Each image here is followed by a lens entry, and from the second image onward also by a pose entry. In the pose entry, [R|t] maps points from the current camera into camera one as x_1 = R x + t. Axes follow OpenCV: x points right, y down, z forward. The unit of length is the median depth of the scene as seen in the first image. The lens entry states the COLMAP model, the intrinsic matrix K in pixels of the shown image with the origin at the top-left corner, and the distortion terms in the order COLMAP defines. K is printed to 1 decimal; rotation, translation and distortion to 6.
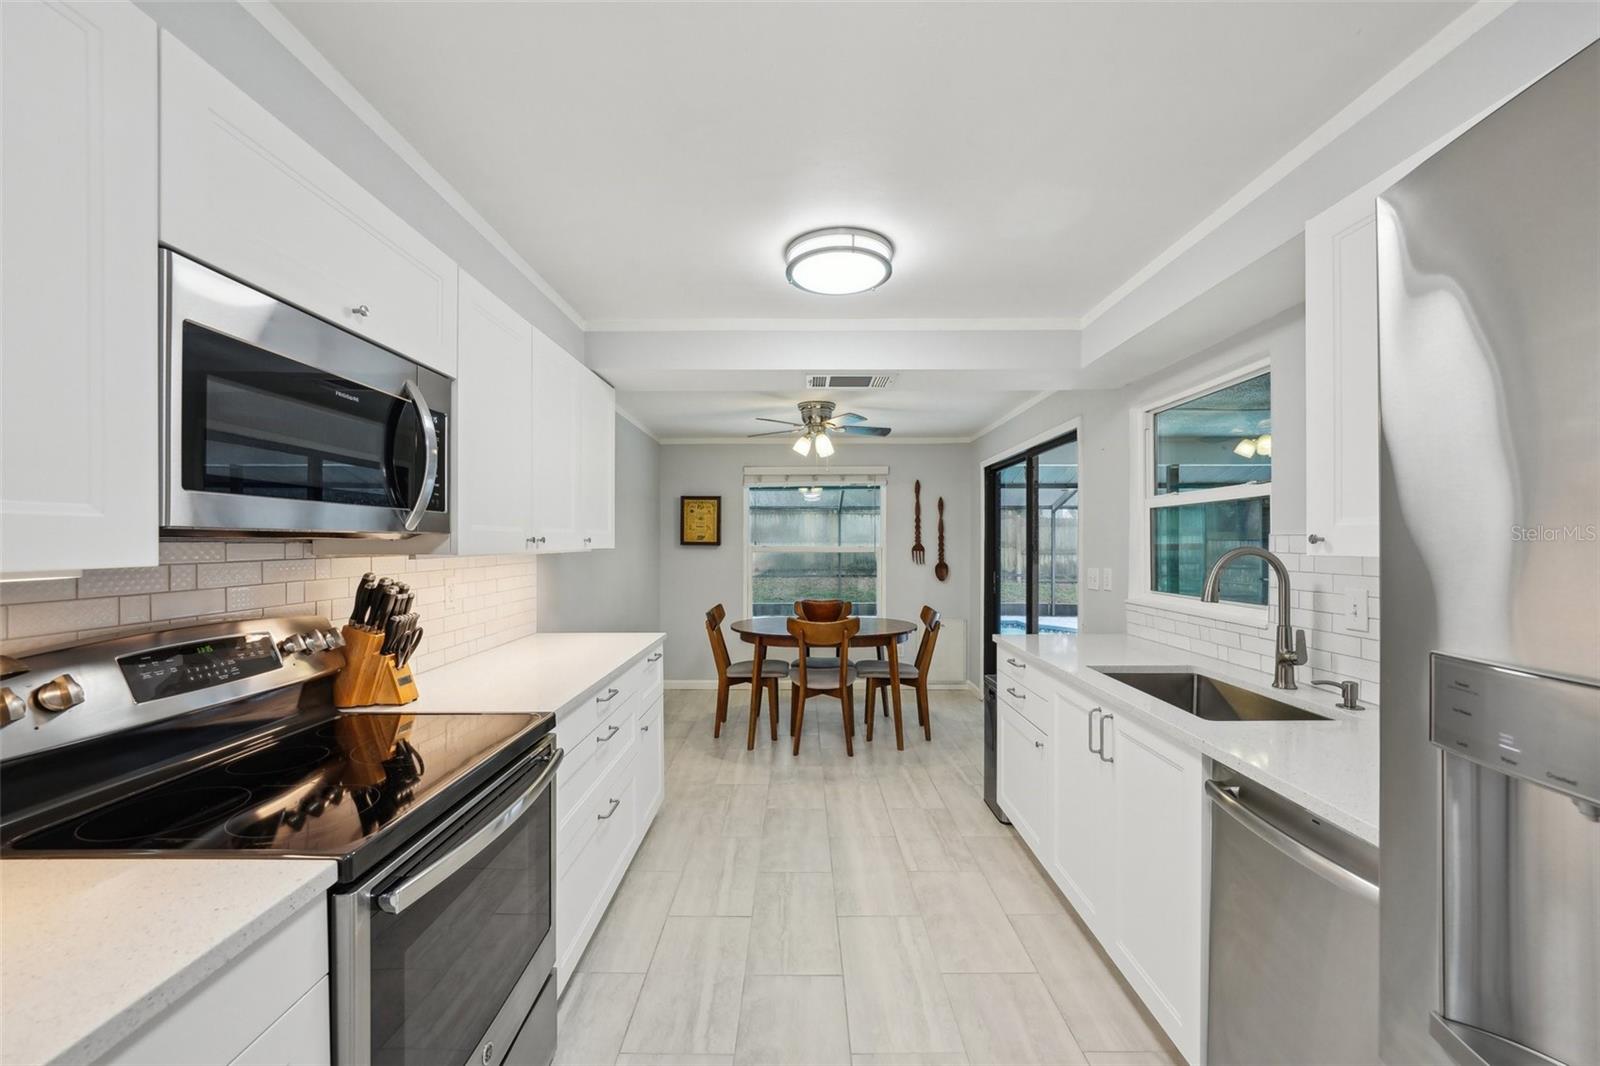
lens RADIAL K [[625.2, 0, 795.0], [0, 625.2, 541.8], [0, 0, 1]] dist [-0.017873, 0.004274]
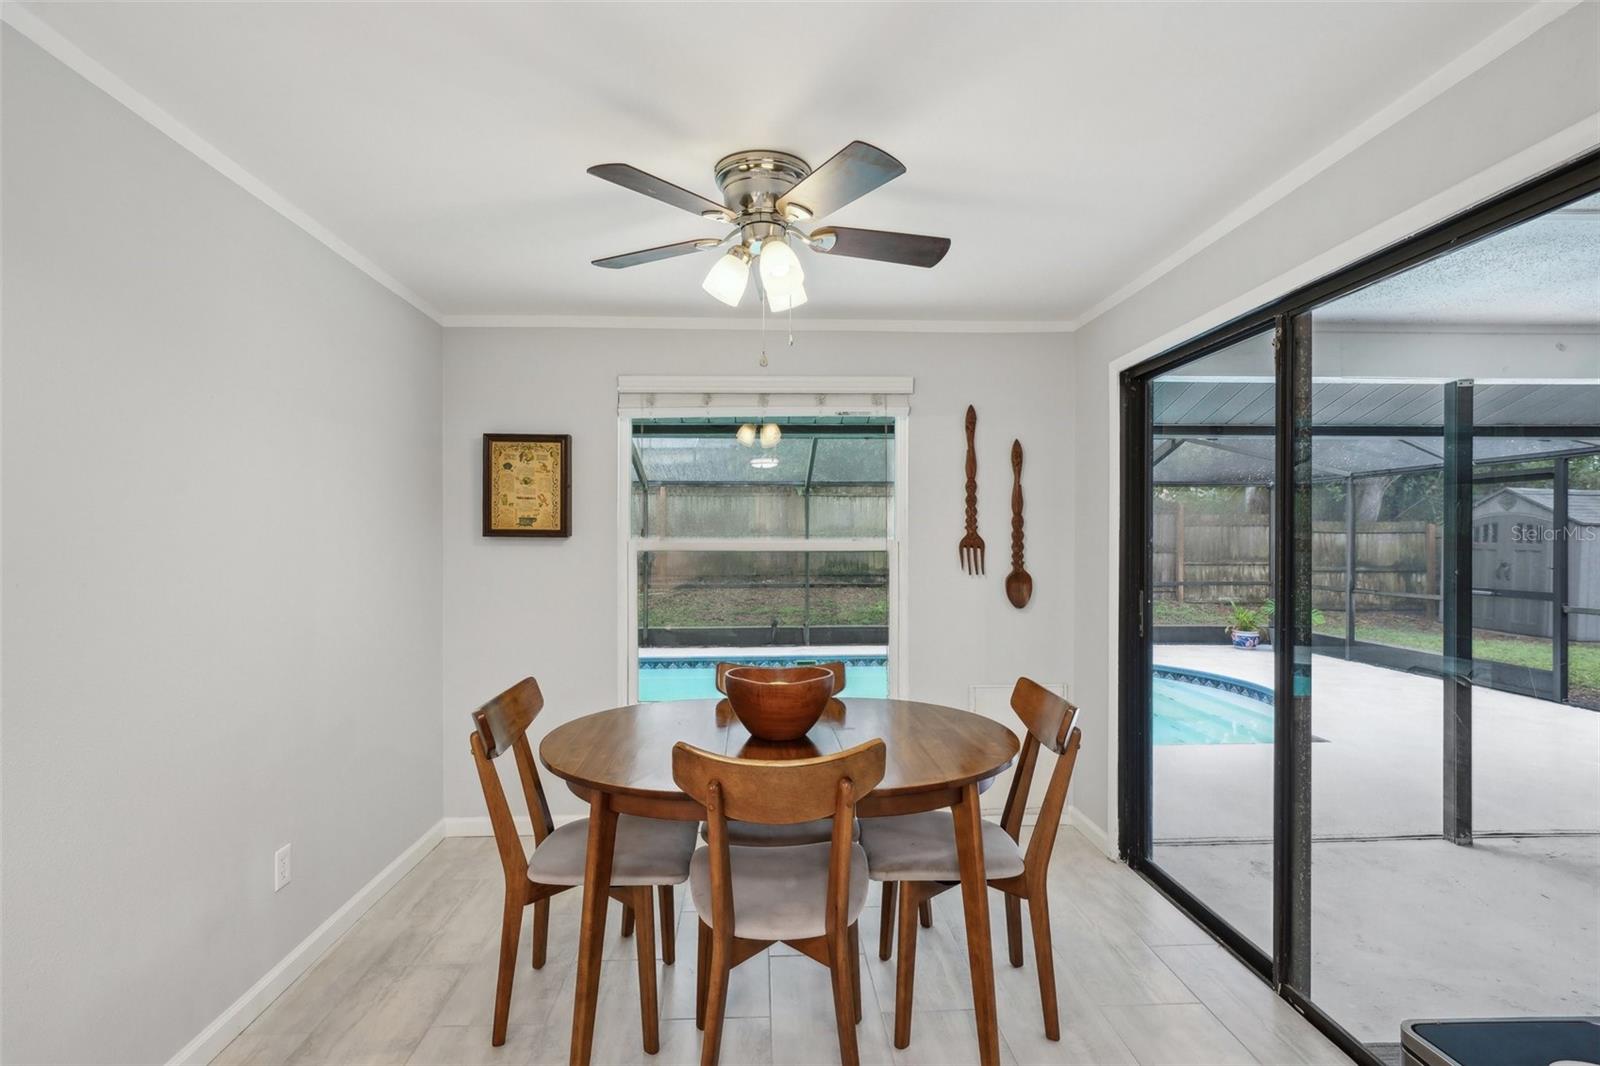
lens RADIAL K [[767.0, 0, 793.2], [0, 767.0, 542.7], [0, 0, 1]] dist [-0.000061, -0.000016]
pose [[0.998320, -0.001184, 0.057931, 0.026210], [0.000781, 0.999975, 0.006986, 0.008201], [-0.057938, -0.006929, 0.998296, 0.536967]]
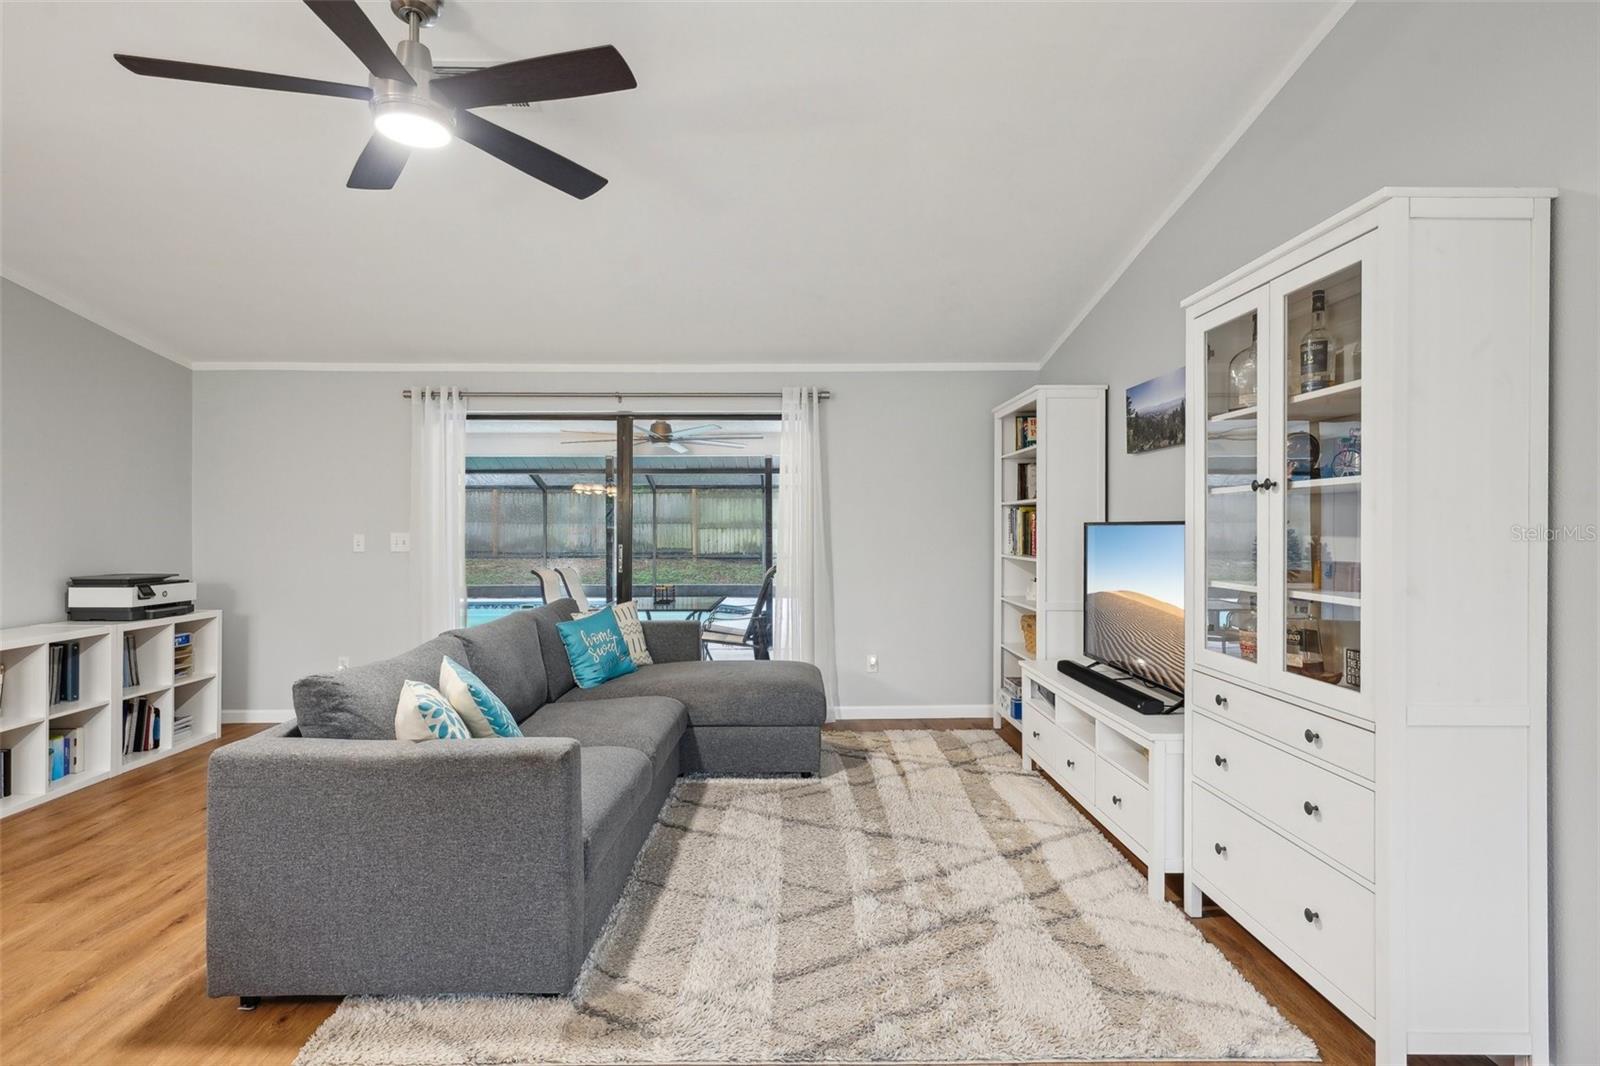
lens RADIAL K [[813.8, 0, 793.9], [0, 813.8, 526.4], [0, 0, 1]] dist [0.004129, 0.003272]
pose [[0.999697, -0.000384, 0.024632, 1.159981], [0.000405, 1.000000, -0.000859, 0.020294], [-0.024632, 0.000869, 0.999696, -0.812464]]
